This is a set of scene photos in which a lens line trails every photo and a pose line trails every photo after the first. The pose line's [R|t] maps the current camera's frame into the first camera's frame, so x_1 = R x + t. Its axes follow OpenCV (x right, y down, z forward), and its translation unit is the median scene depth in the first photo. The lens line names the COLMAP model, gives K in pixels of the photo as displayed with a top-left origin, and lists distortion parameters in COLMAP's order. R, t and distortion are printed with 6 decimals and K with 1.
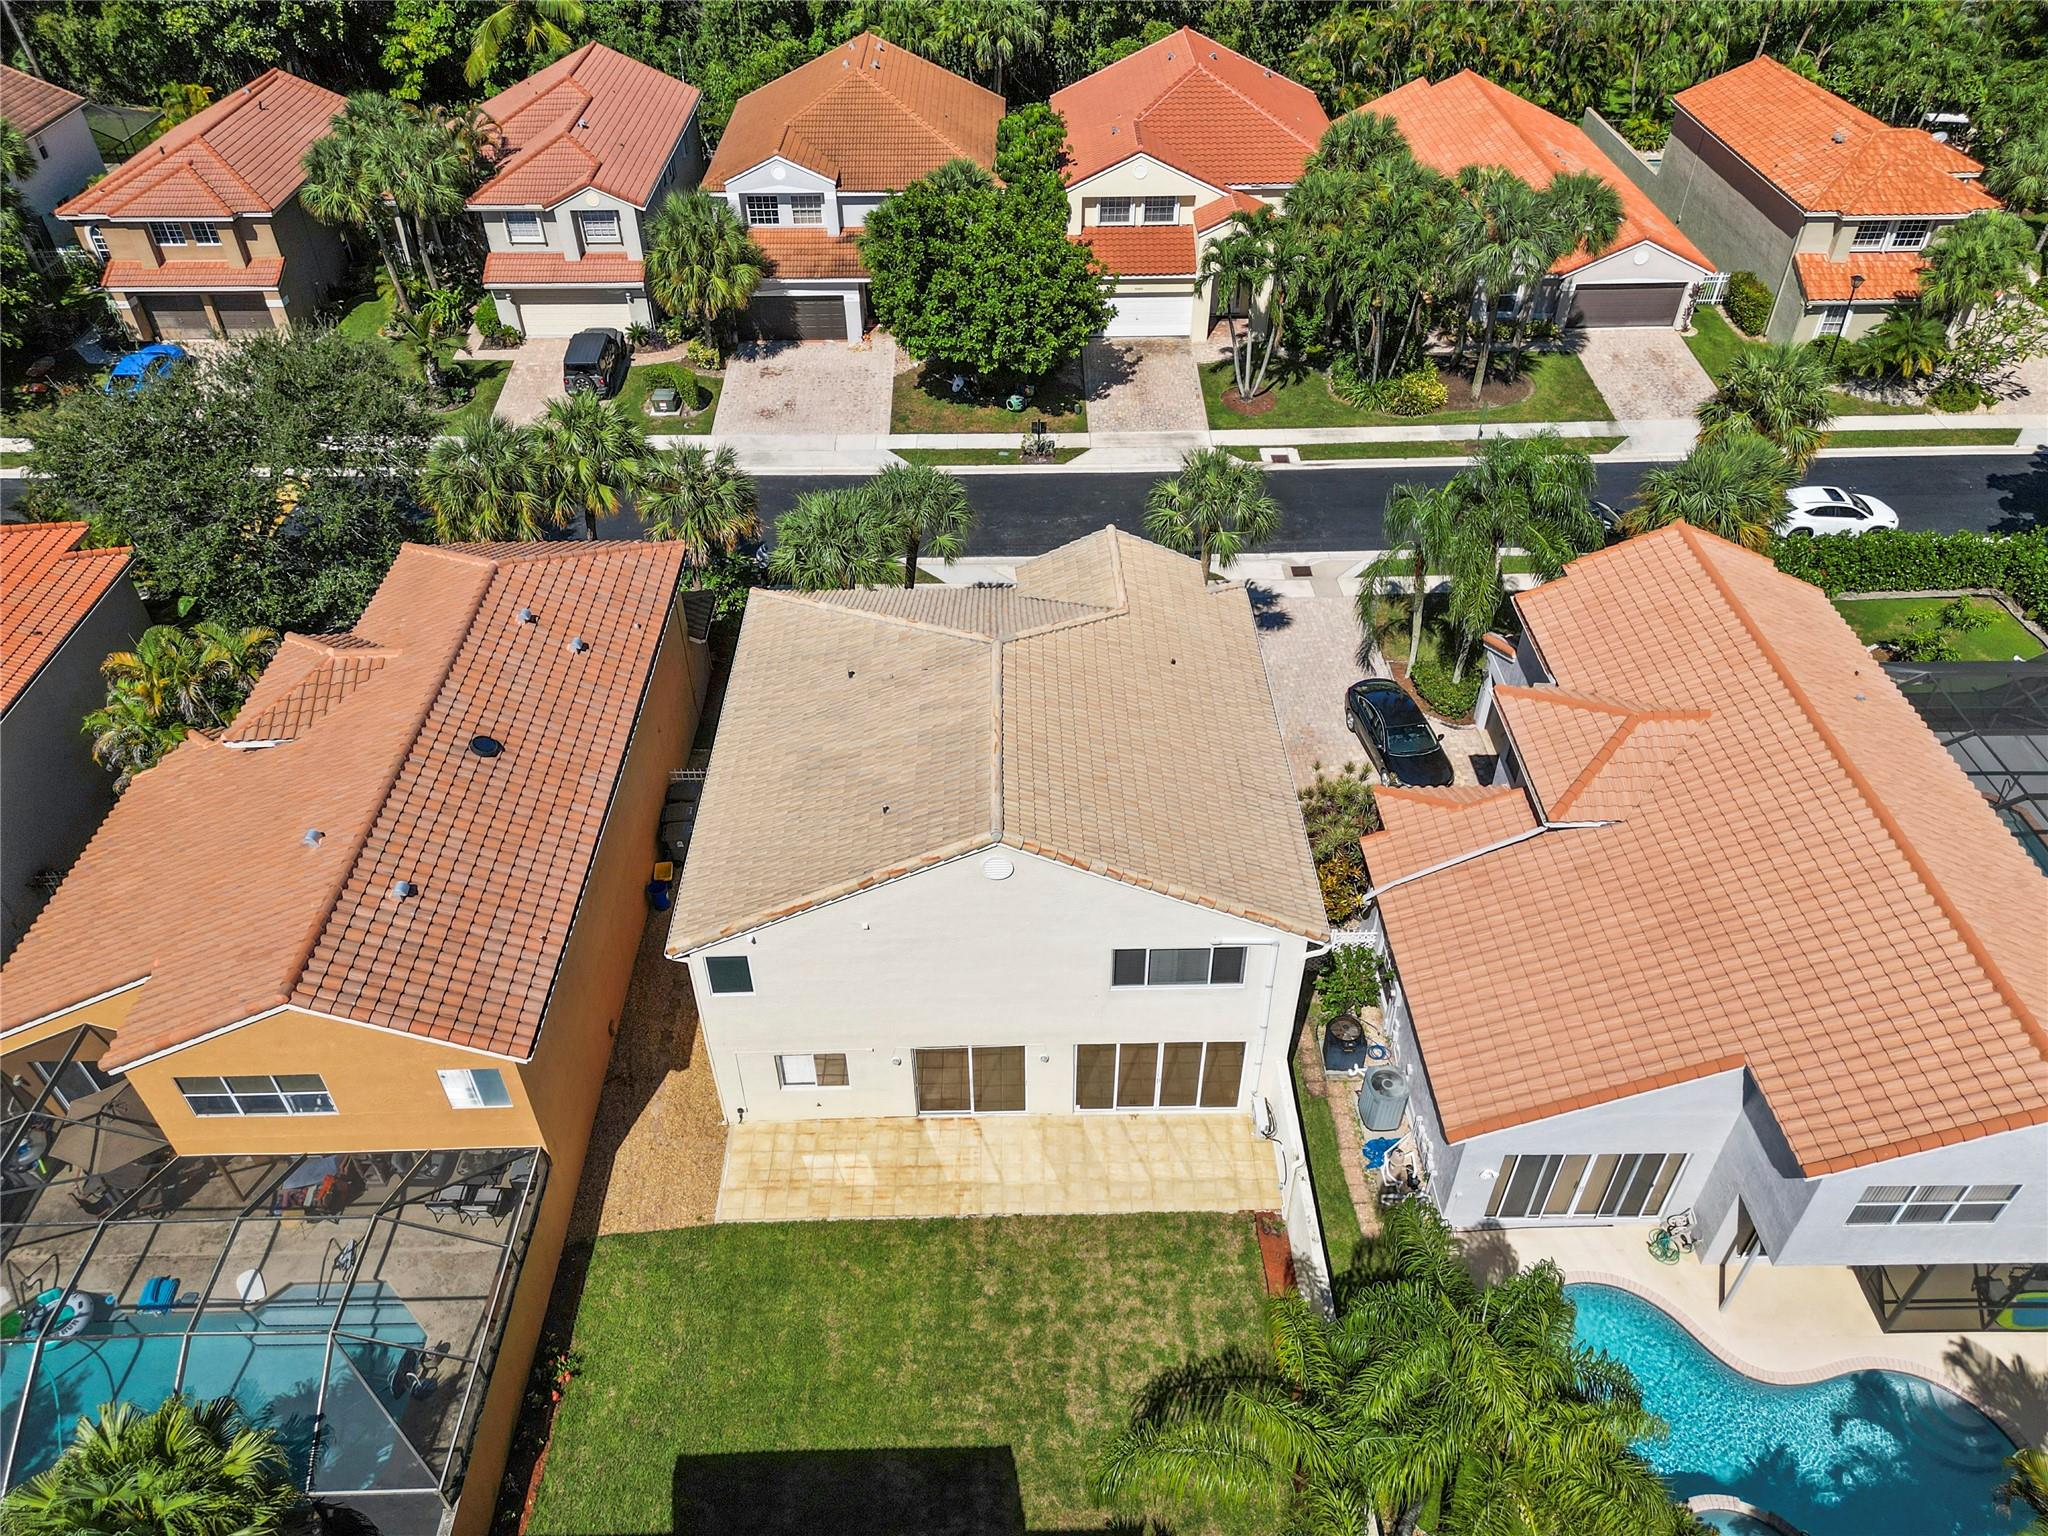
lens RADIAL K [[1438.0, 0, 1034.4], [0, 1438.0, 770.3], [0, 0, 1]] dist [0.051136, -0.014919]
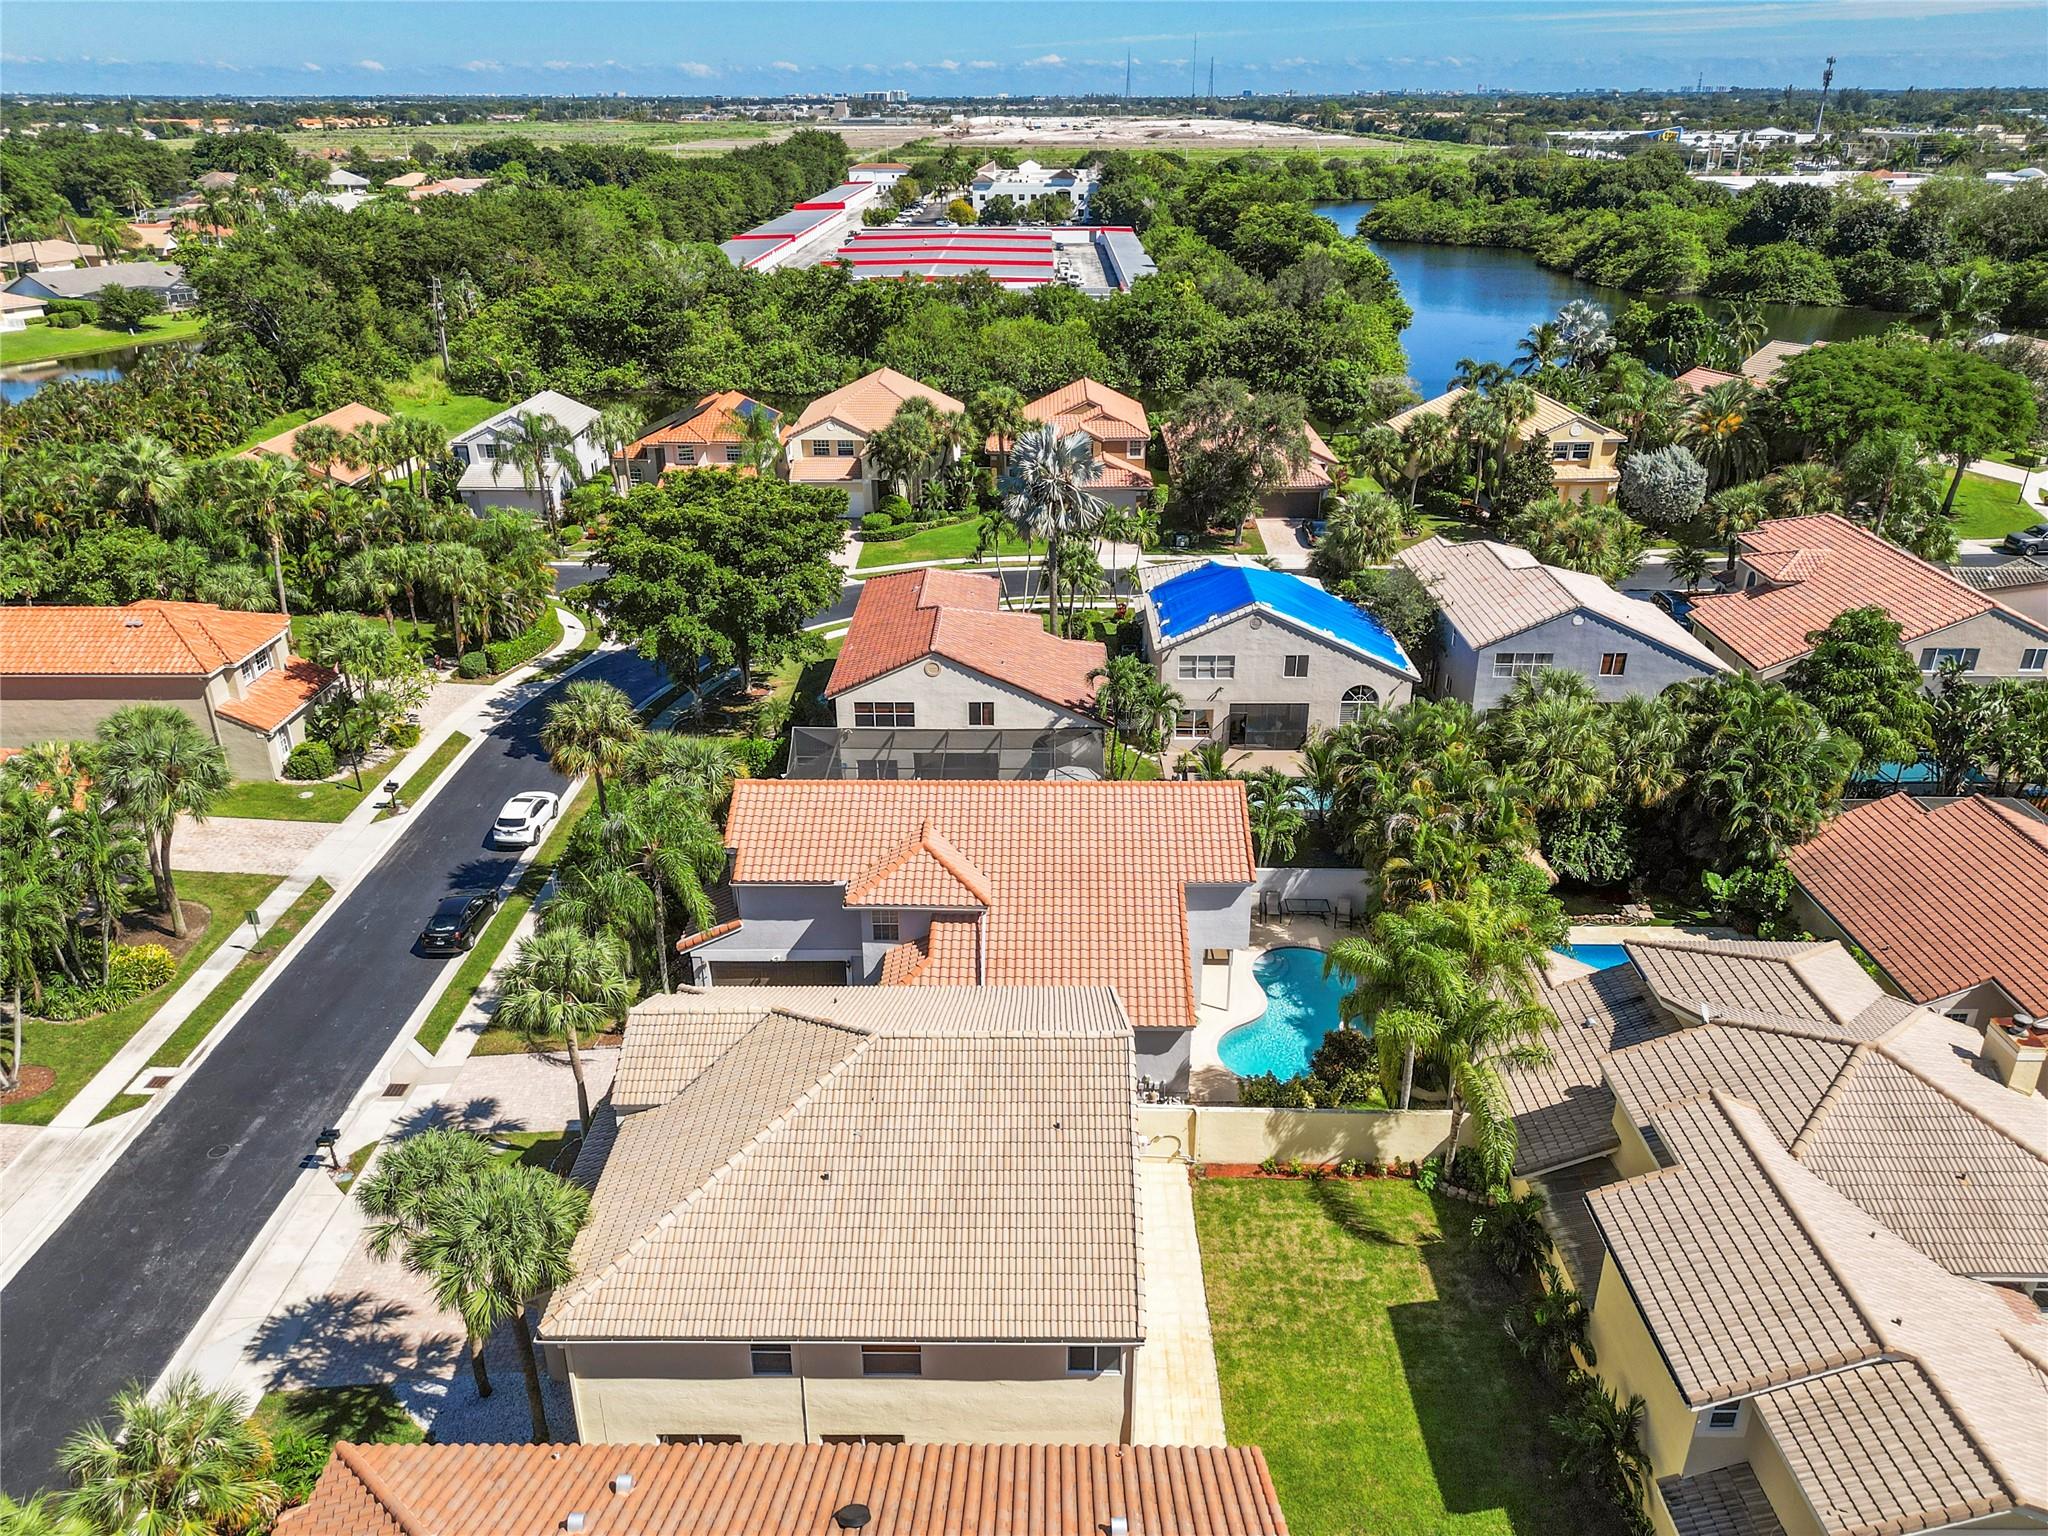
lens RADIAL K [[1438.0, 0, 1030.0], [0, 1438.0, 755.3], [0, 0, 1]] dist [0.051136, -0.014919]
pose [[0.032875, -0.412304, 0.910453, -0.527494], [0.650062, 0.700757, 0.293869, -0.274219], [-0.759170, 0.582190, 0.291060, 0.248107]]
